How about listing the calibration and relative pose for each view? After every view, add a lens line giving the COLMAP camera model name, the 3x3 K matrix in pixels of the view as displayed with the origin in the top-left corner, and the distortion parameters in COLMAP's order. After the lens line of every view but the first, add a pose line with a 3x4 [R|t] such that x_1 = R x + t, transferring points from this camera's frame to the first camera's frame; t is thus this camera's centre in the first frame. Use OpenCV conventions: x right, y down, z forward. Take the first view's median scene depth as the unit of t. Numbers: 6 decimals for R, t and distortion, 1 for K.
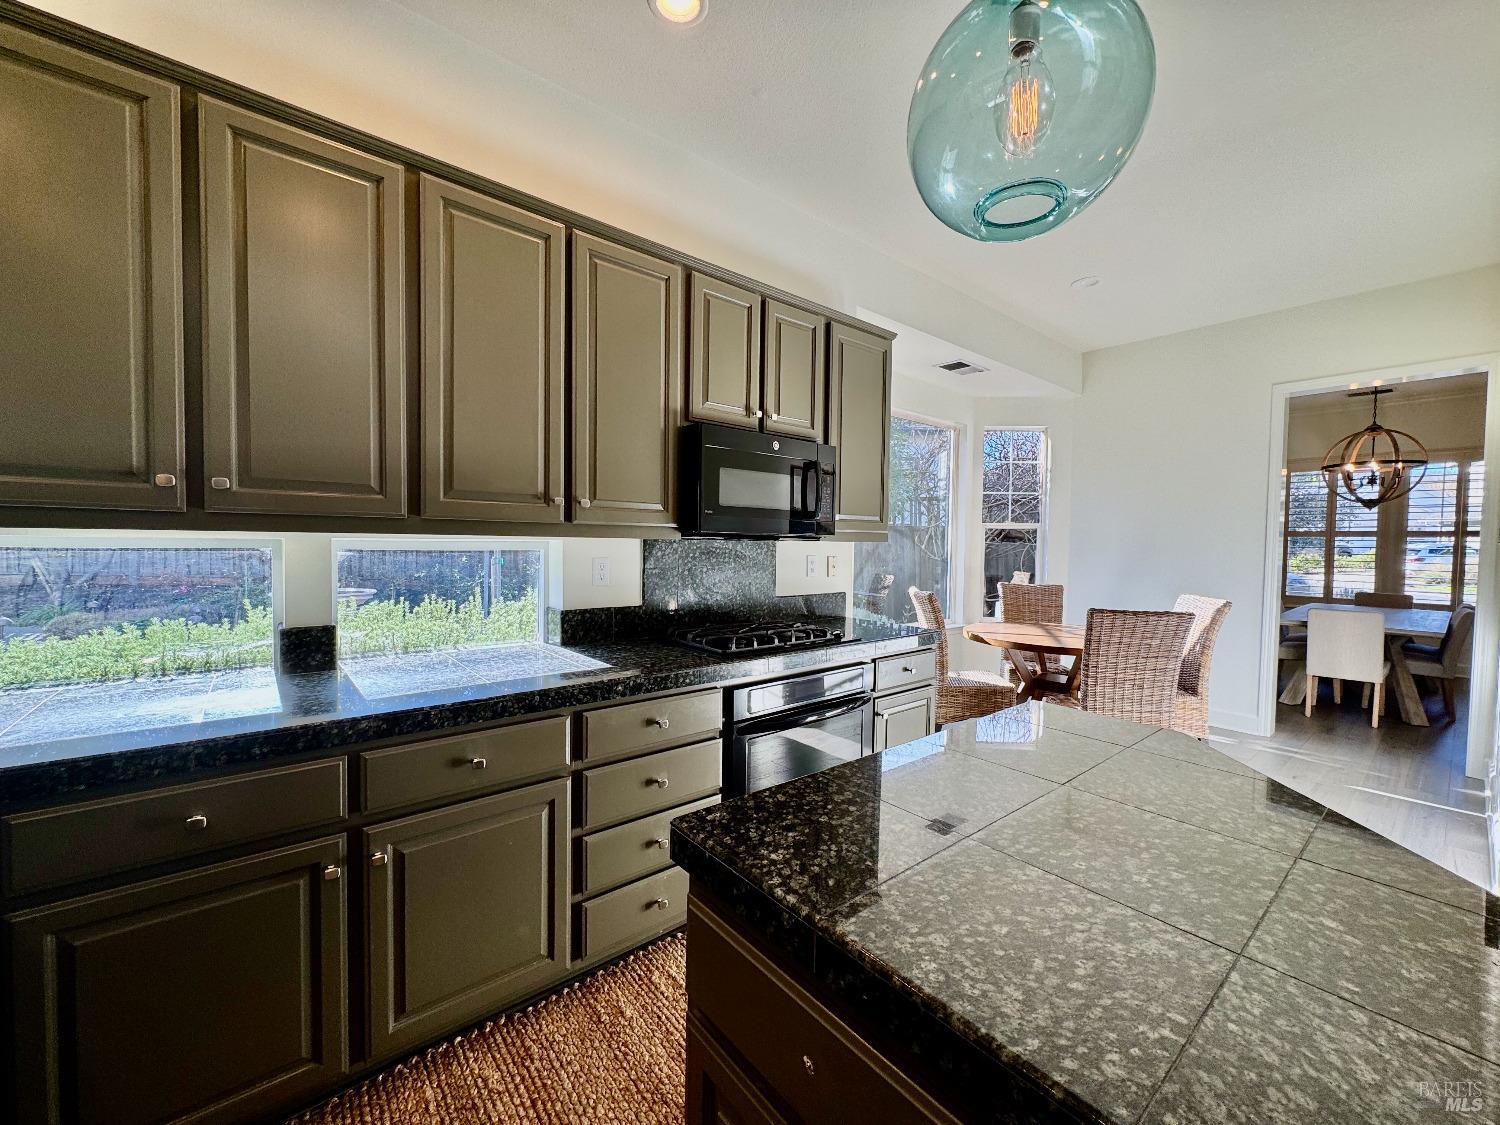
lens RADIAL K [[594.6, 0, 748.8], [0, 594.6, 561.7], [0, 0, 1]] dist [0.001193, 0.000502]
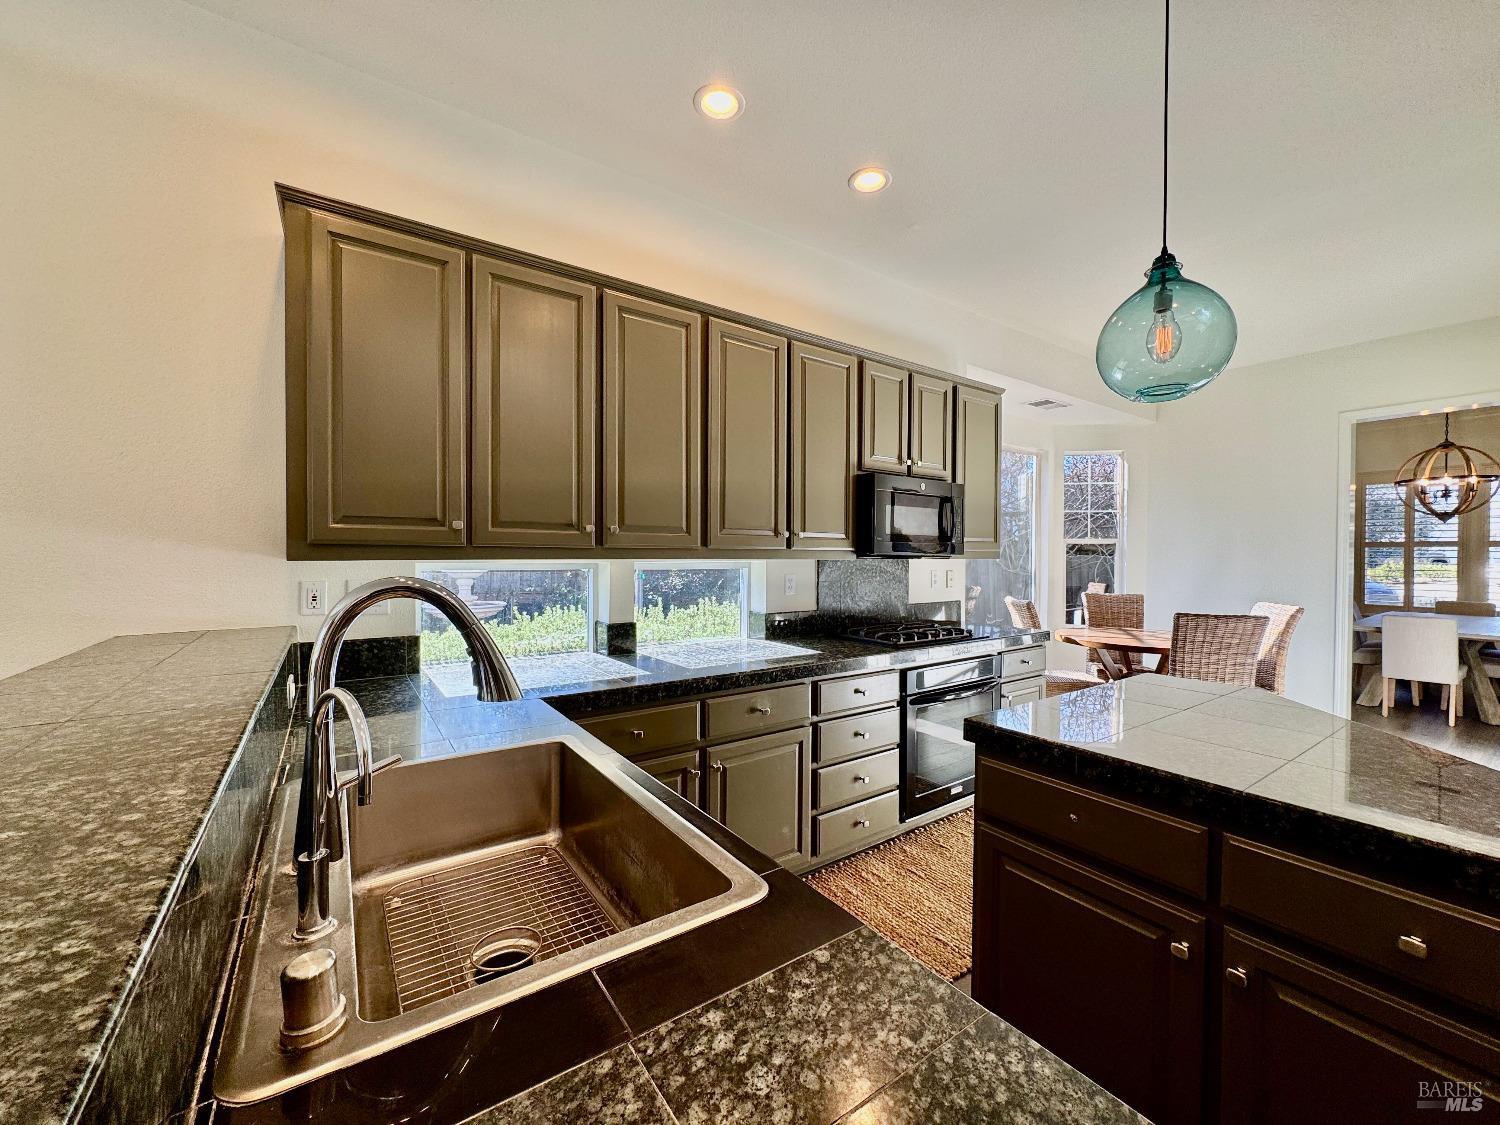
lens RADIAL K [[594.6, 0, 751.5], [0, 594.6, 561.4], [0, 0, 1]] dist [0.001193, 0.000502]
pose [[0.997256, -0.008401, -0.073547, -0.211878], [0.006743, 0.999718, -0.022758, -0.004196], [0.073718, 0.022200, 0.997032, -0.290002]]
